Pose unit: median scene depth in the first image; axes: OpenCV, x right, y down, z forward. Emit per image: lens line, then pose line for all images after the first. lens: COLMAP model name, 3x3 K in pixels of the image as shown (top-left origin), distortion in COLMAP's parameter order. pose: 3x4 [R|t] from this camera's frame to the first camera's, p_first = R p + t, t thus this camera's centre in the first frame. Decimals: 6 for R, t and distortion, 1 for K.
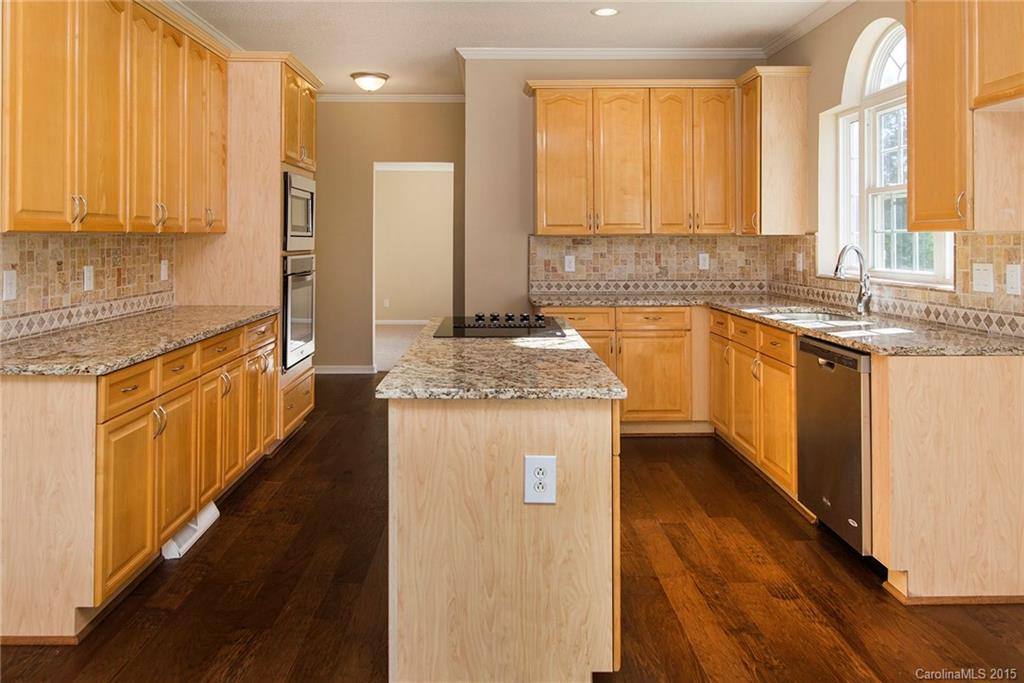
lens RADIAL K [[724.0, 0, 510.8], [0, 724.0, 232.1], [0, 0, 1]] dist [0.008641, 0.001703]
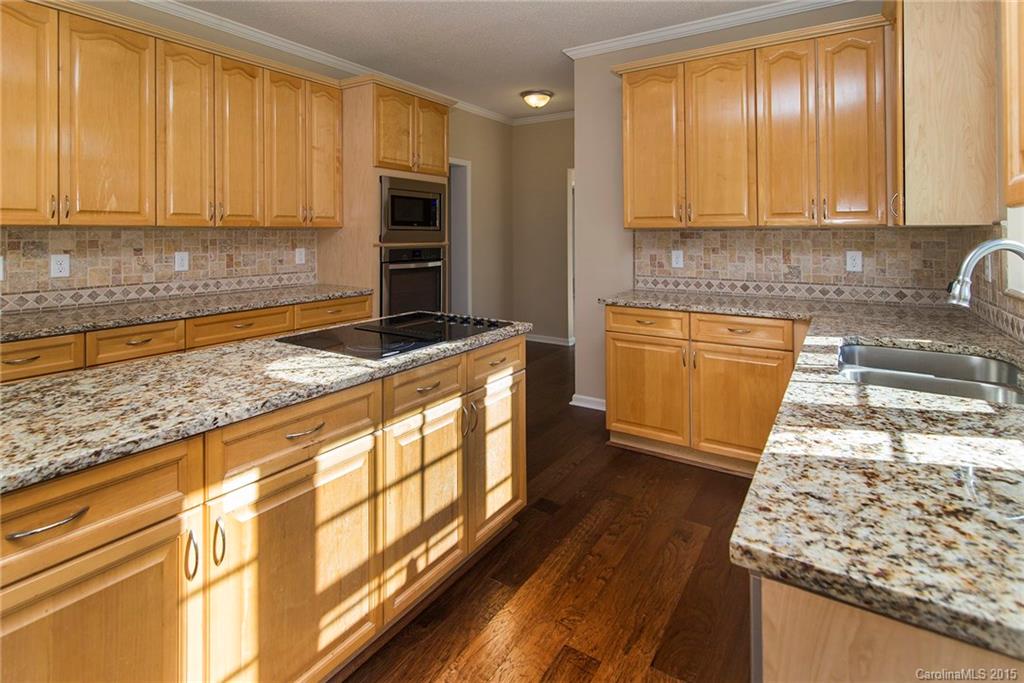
lens RADIAL K [[495.6, 0, 521.6], [0, 495.6, 234.1], [0, 0, 1]] dist [0.001124, -0.001250]
pose [[0.830820, 0.000880, -0.556540, 0.303951], [0.004378, 0.999957, 0.008117, 0.006312], [0.556523, -0.009180, 0.830781, 0.410878]]
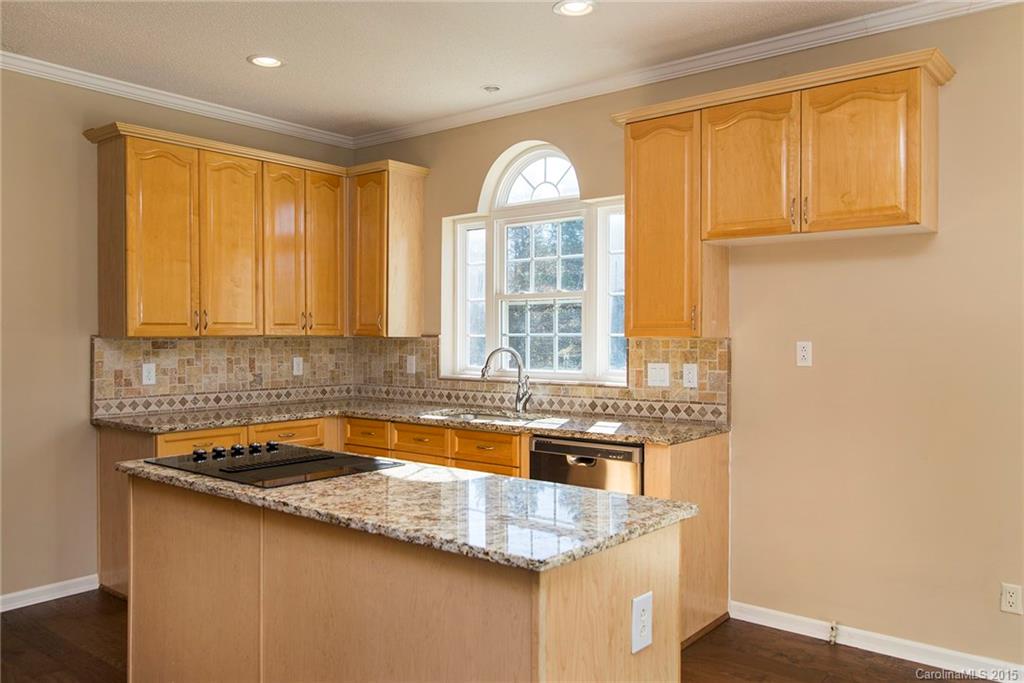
lens RADIAL K [[778.2, 0, 508.5], [0, 778.2, 342.5], [0, 0, 1]] dist [0.002365, -0.000581]
pose [[0.653117, -0.005256, 0.757239, -0.326926], [-0.009584, 0.999838, 0.015206, -0.006116], [-0.757196, -0.017189, 0.652961, 0.209200]]
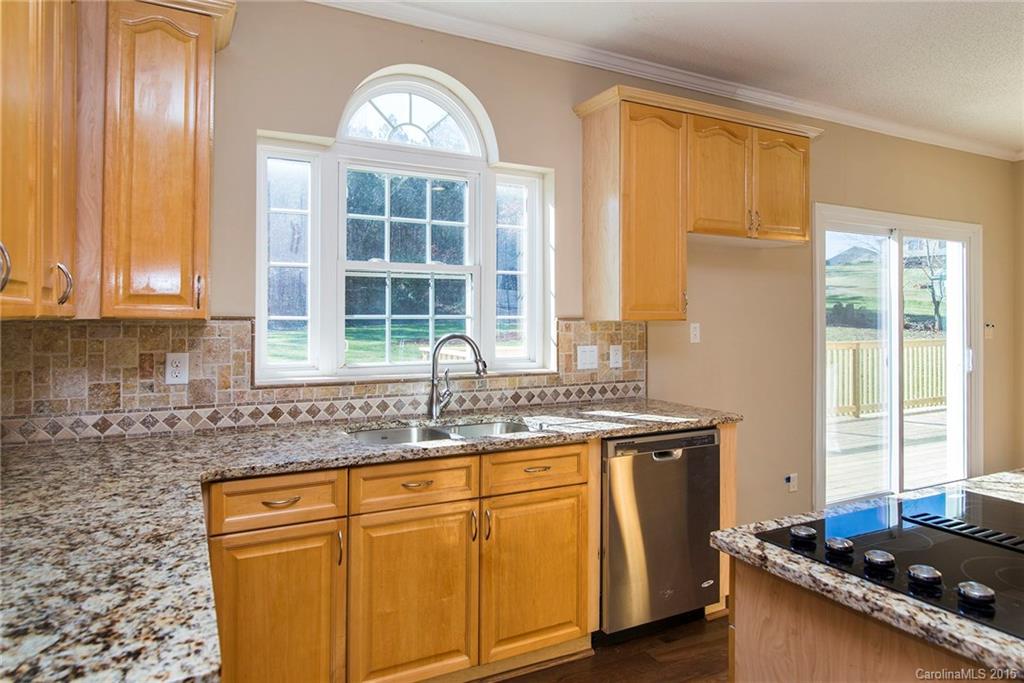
lens RADIAL K [[634.4, 0, 515.3], [0, 634.4, 323.0], [0, 0, 1]] dist [-0.005966, -0.001095]
pose [[-0.444964, -0.001542, 0.895547, -0.163147], [-0.009558, 0.999950, -0.003028, 0.005410], [-0.895497, -0.009907, -0.444957, 1.004300]]
